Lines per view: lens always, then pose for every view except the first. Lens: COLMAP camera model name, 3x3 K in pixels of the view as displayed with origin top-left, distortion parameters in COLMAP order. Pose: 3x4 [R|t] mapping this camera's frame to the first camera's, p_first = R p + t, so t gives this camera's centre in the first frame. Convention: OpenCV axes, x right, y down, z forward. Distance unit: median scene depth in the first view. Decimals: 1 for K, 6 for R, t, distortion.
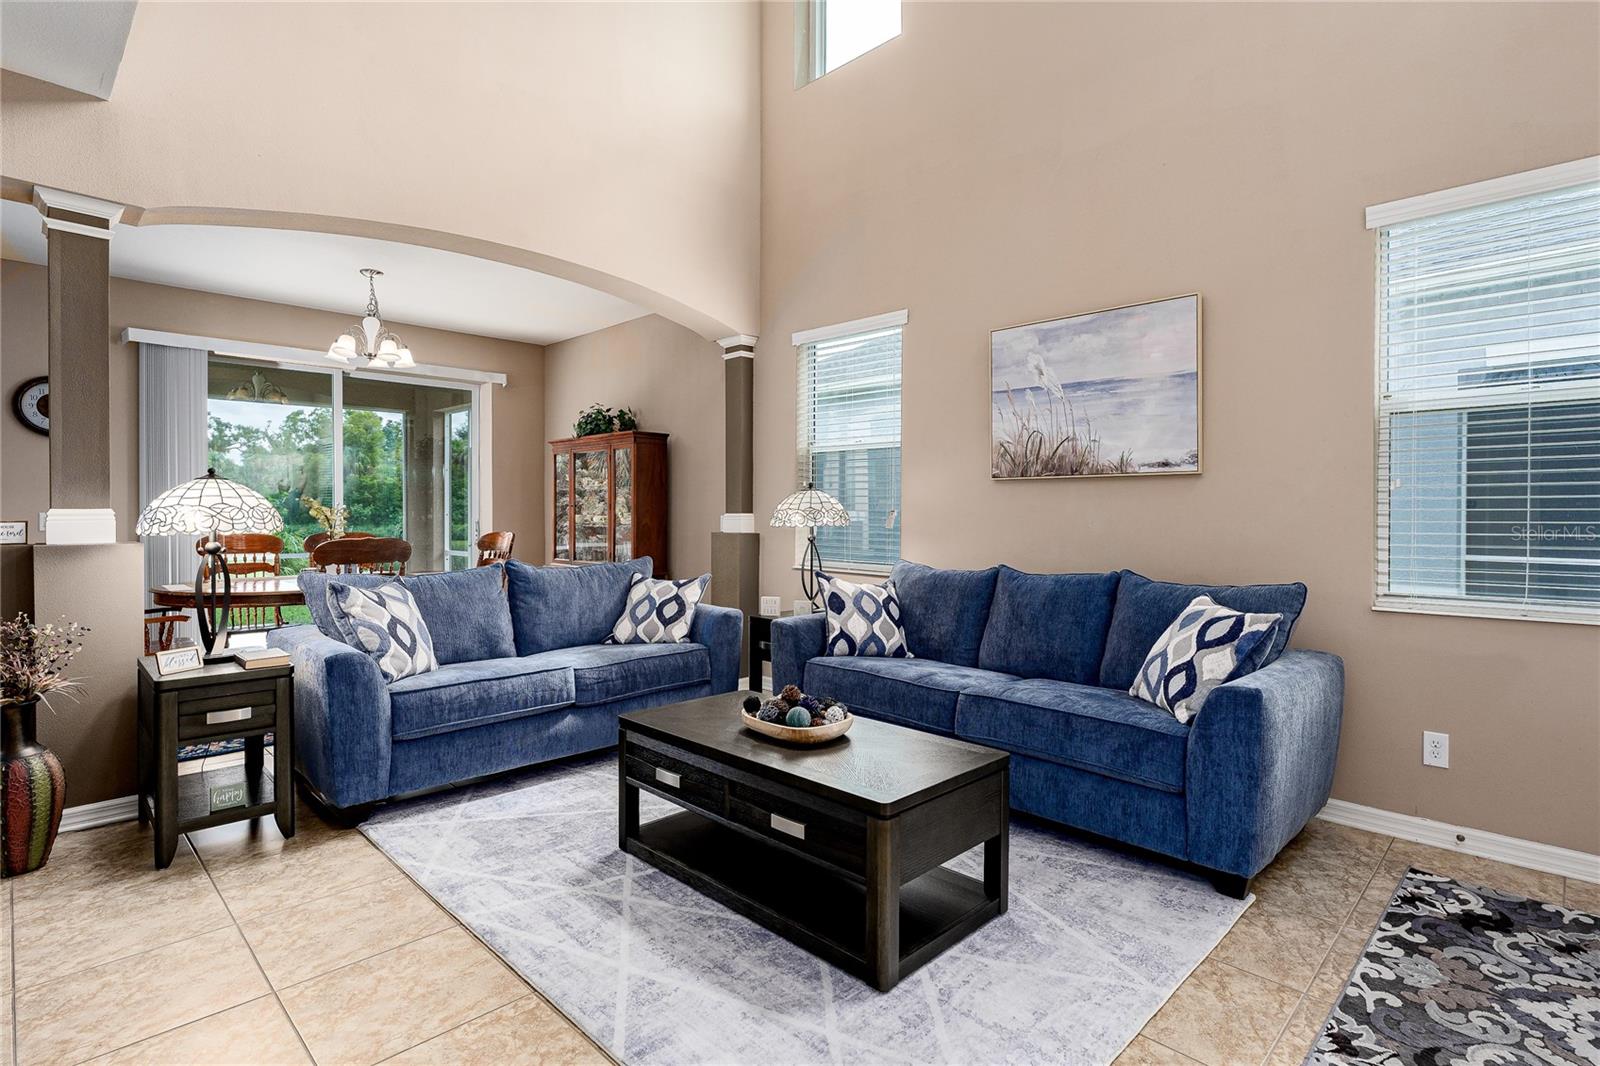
lens RADIAL K [[788.1, 0, 799.3], [0, 788.1, 522.8], [0, 0, 1]] dist [-0.008126, 0.001736]
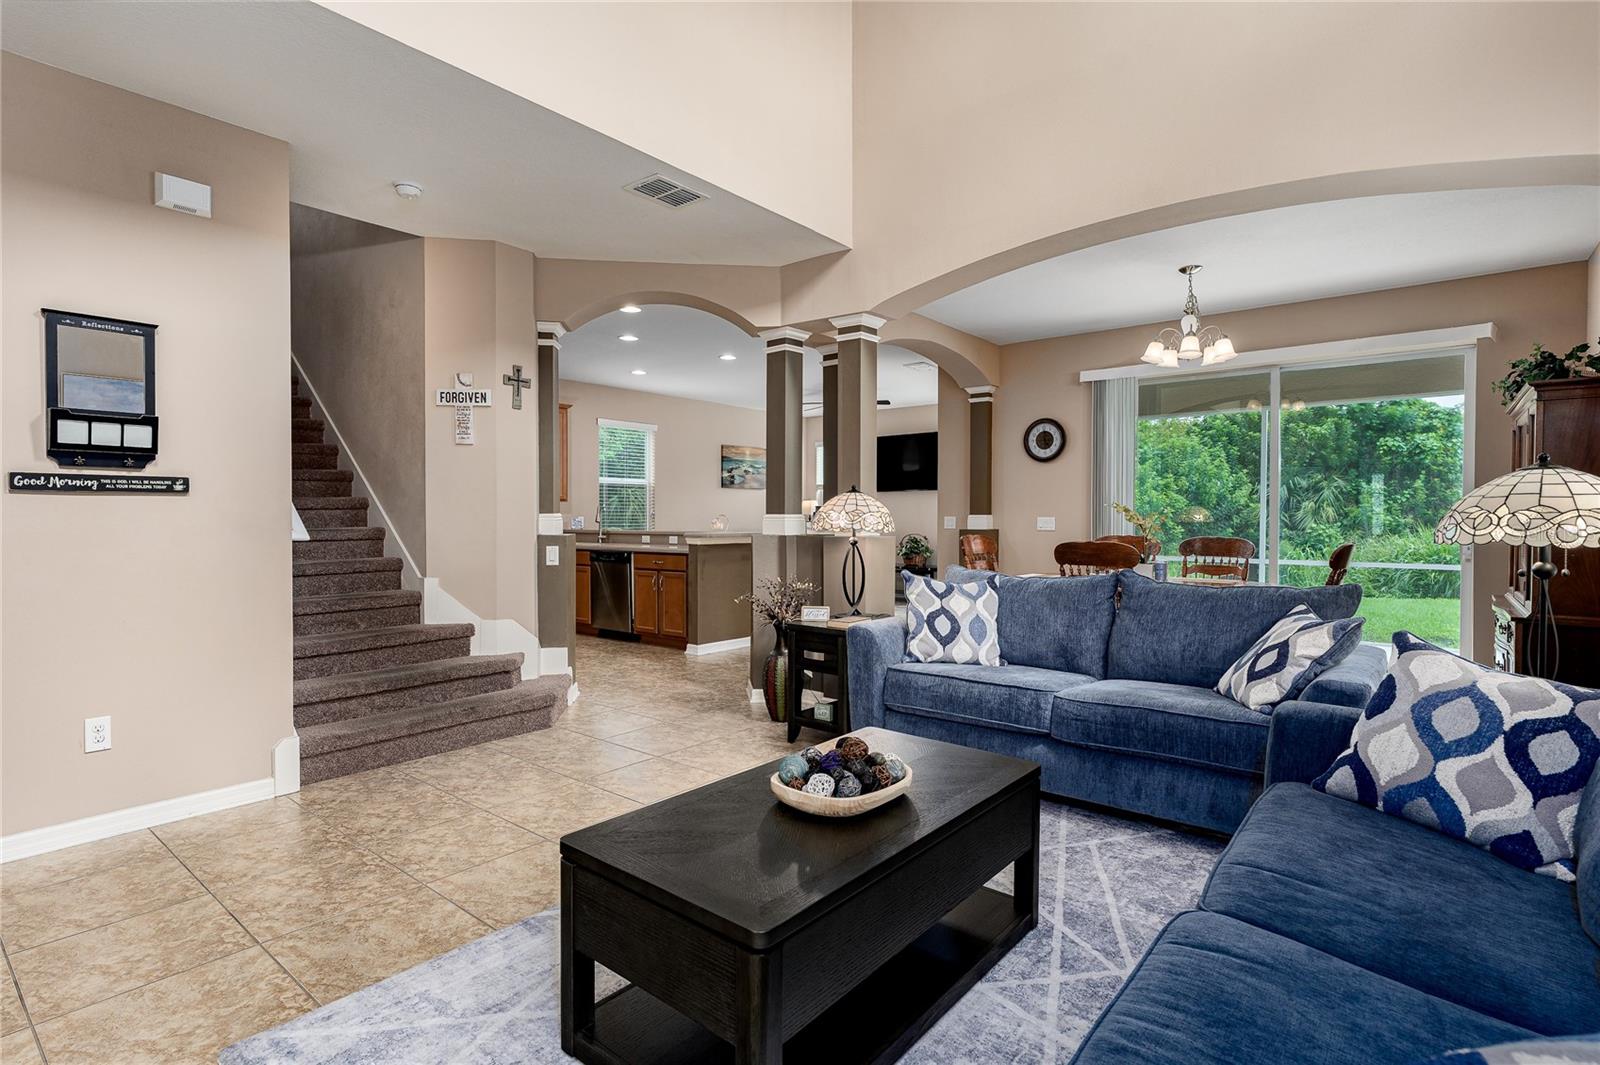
lens RADIAL K [[788.1, 0, 814.8], [0, 788.1, 536.9], [0, 0, 1]] dist [-0.008126, 0.001736]
pose [[0.109073, 0.027013, -0.993667, 0.541630], [-0.016001, 0.999549, 0.025417, -0.008678], [0.993905, 0.013127, 0.109456, 0.626990]]
